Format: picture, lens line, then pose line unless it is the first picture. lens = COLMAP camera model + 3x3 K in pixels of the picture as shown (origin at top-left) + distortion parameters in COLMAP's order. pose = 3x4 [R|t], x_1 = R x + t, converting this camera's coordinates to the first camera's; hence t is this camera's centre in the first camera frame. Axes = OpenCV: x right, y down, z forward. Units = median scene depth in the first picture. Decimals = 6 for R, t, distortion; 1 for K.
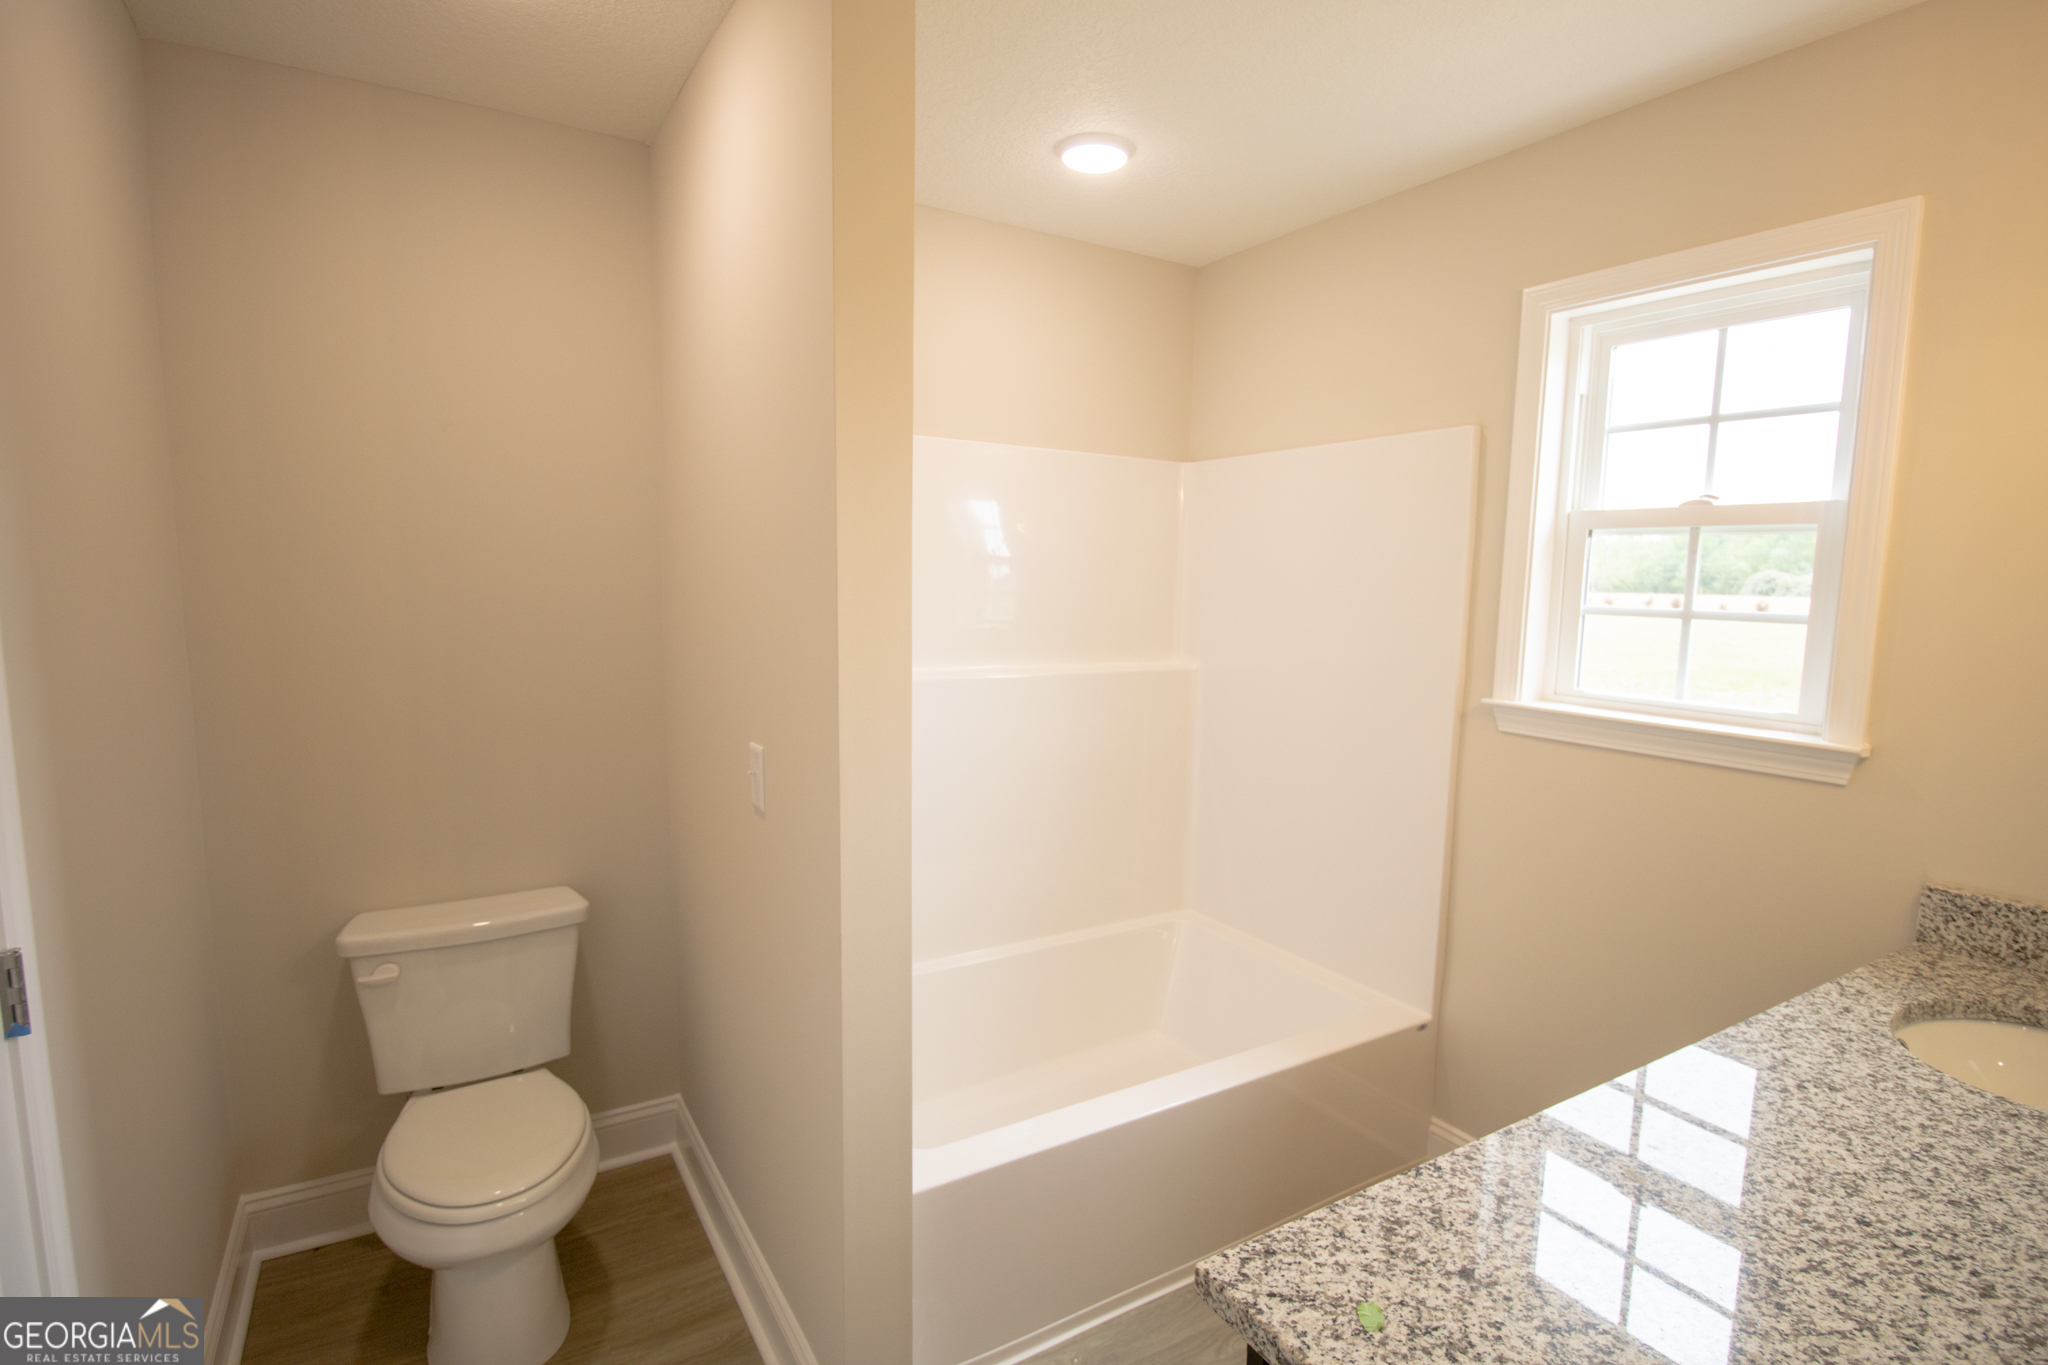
lens RADIAL K [[1007.3, 0, 1036.4], [0, 1007.3, 688.5], [0, 0, 1]] dist [-0.033319, 0.000129]
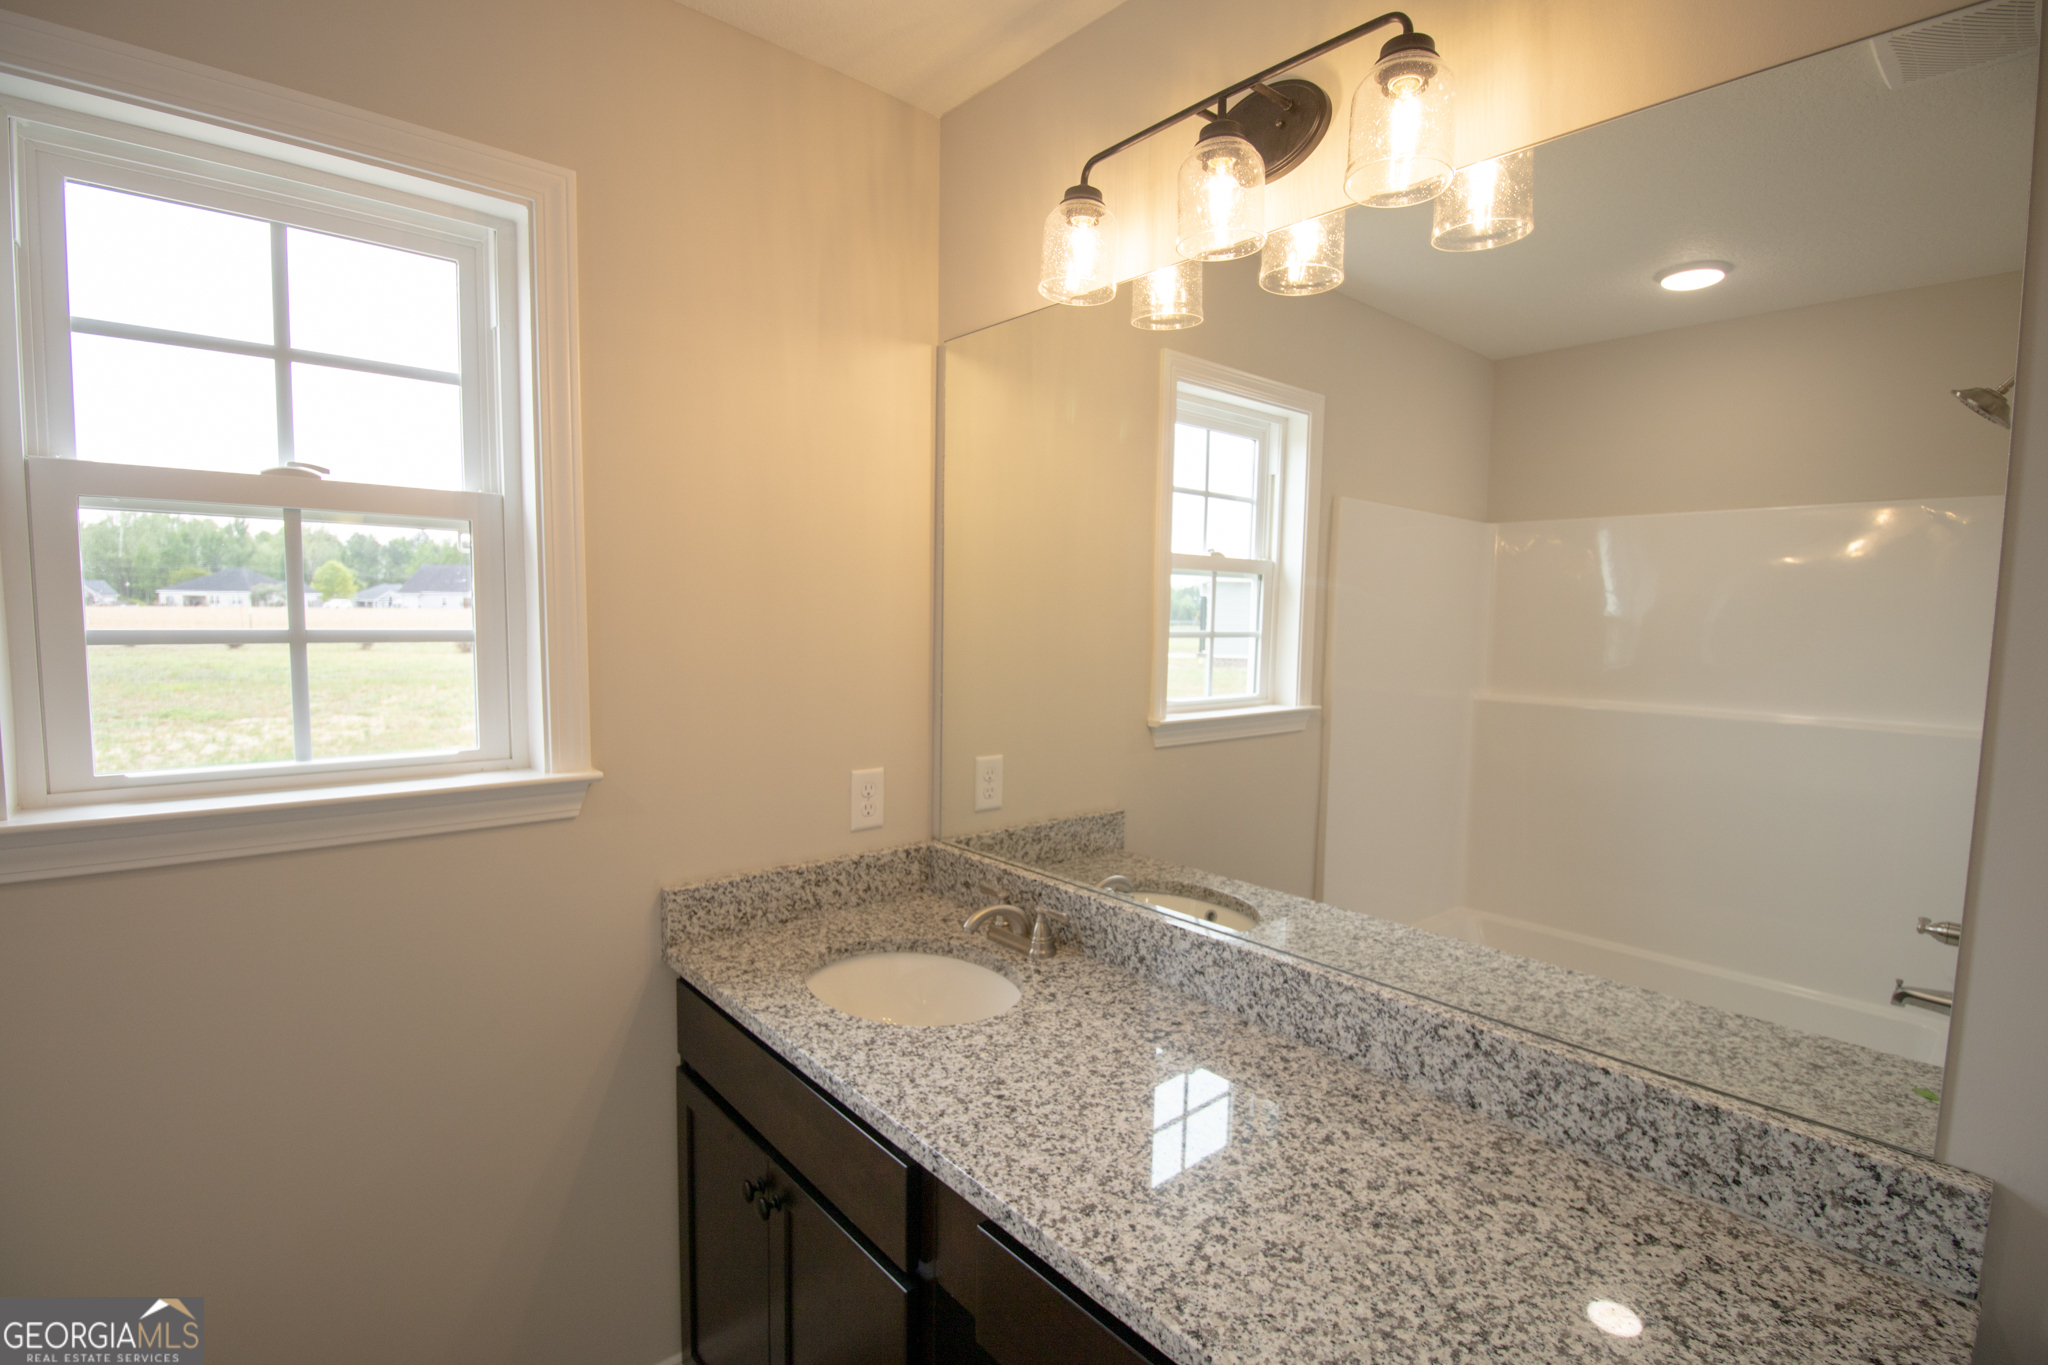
lens RADIAL K [[946.7, 0, 1036.4], [0, 946.7, 685.5], [0, 0, 1]] dist [0.001851, -0.011727]
pose [[-0.183084, -0.094054, 0.978588, -0.094177], [0.090988, 0.989519, 0.112128, -0.079842], [-0.978878, 0.109569, -0.172607, 0.726574]]
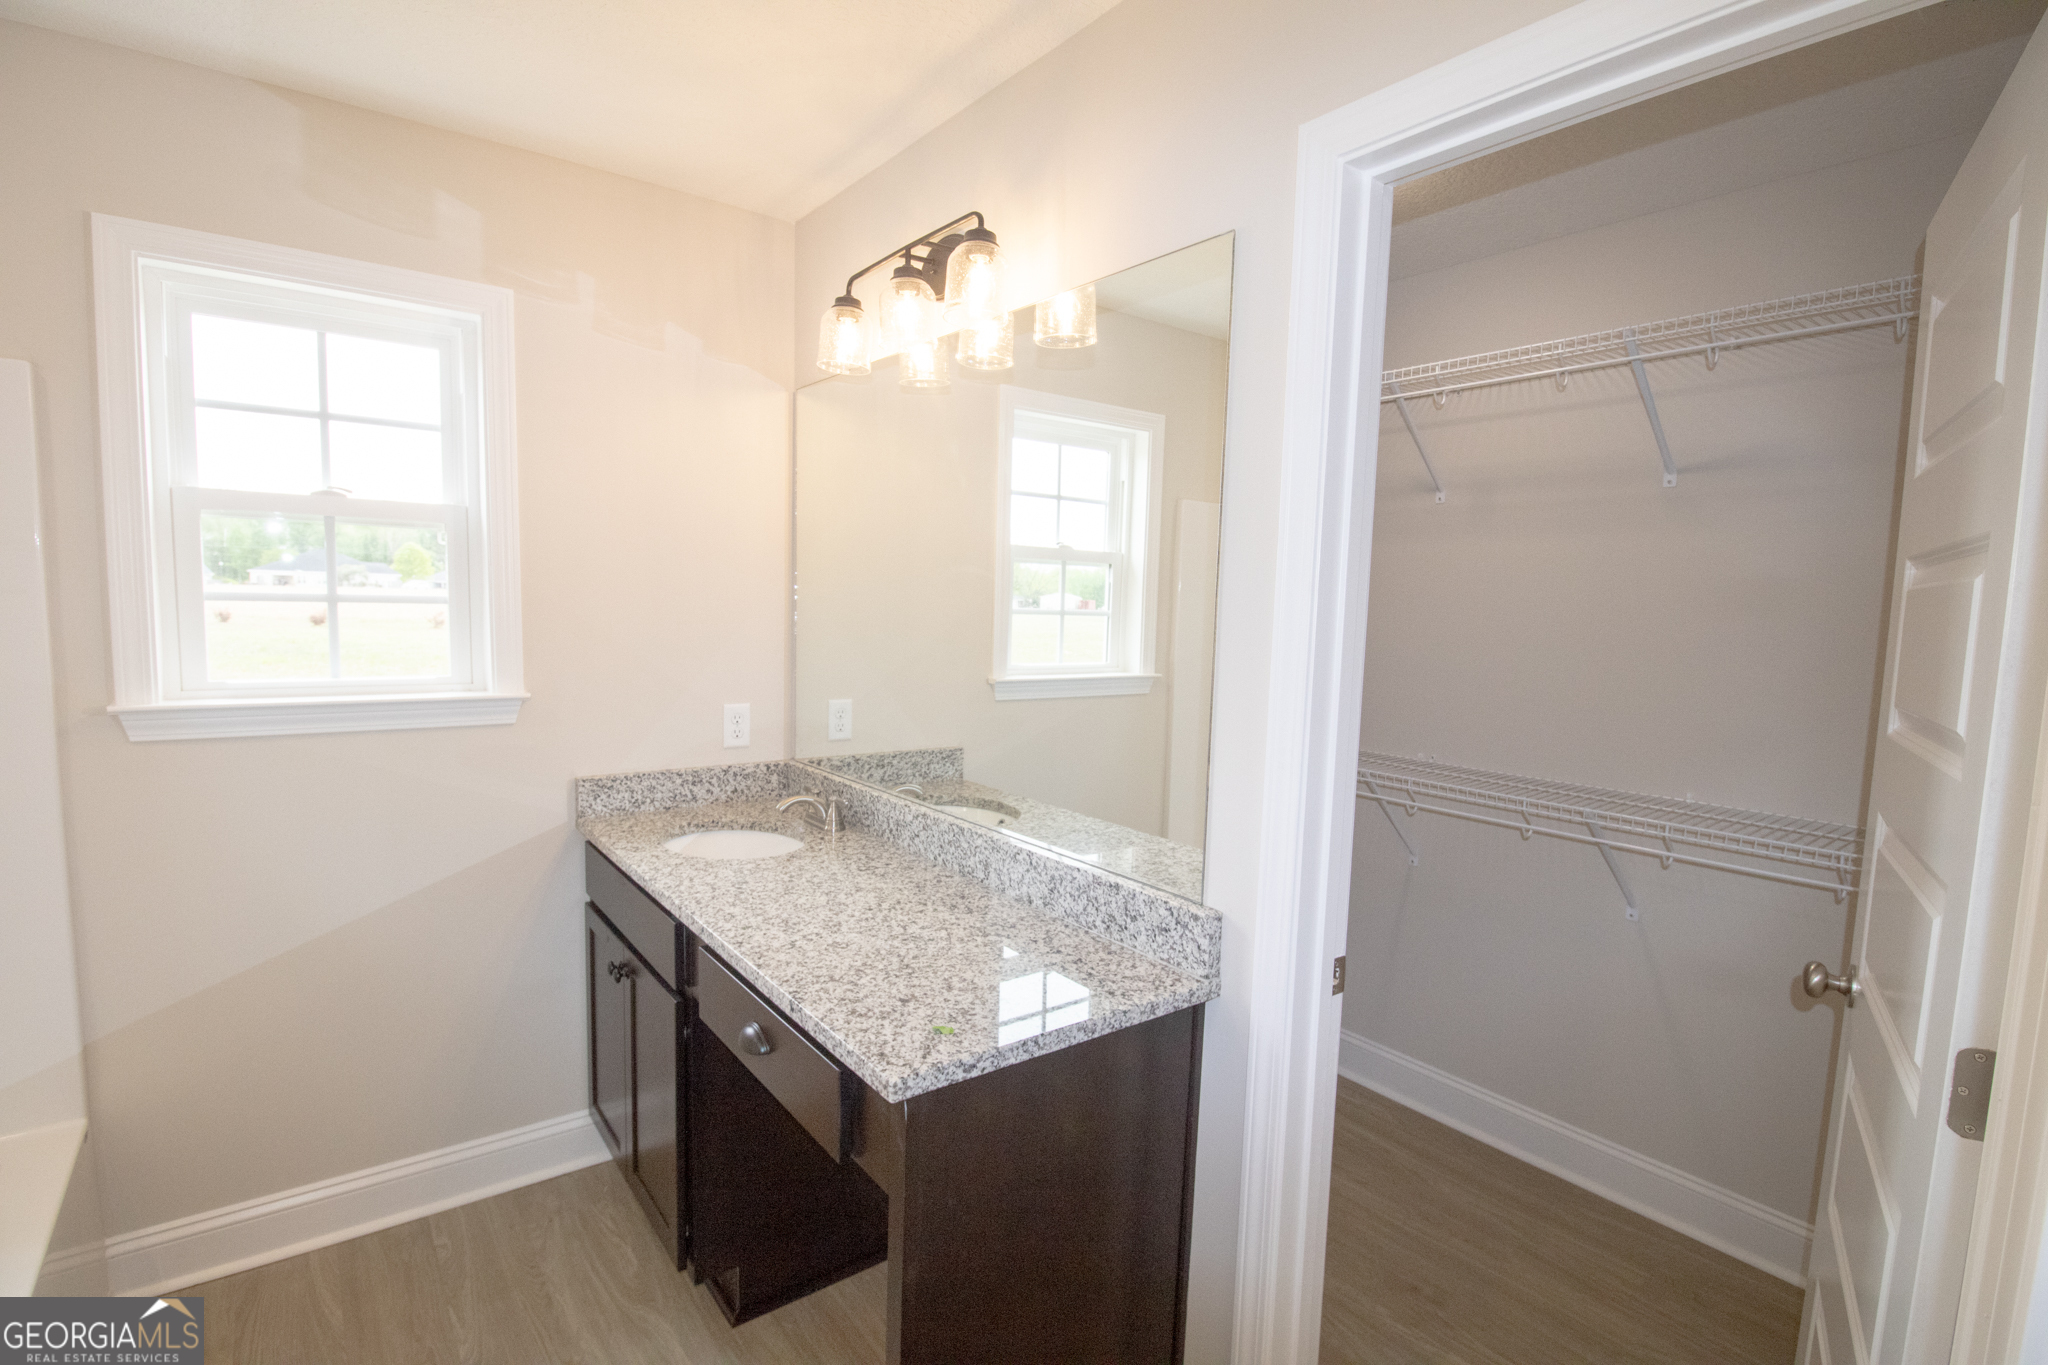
lens RADIAL K [[963.1, 0, 1024.0], [0, 963.1, 682.5], [0, 0, 1]] dist [0.013011, -0.019896]
pose [[-0.108954, -0.104422, 0.988547, -0.543647], [0.082670, 0.990070, 0.113695, -0.048587], [-0.990603, 0.094111, -0.099240, 0.441438]]
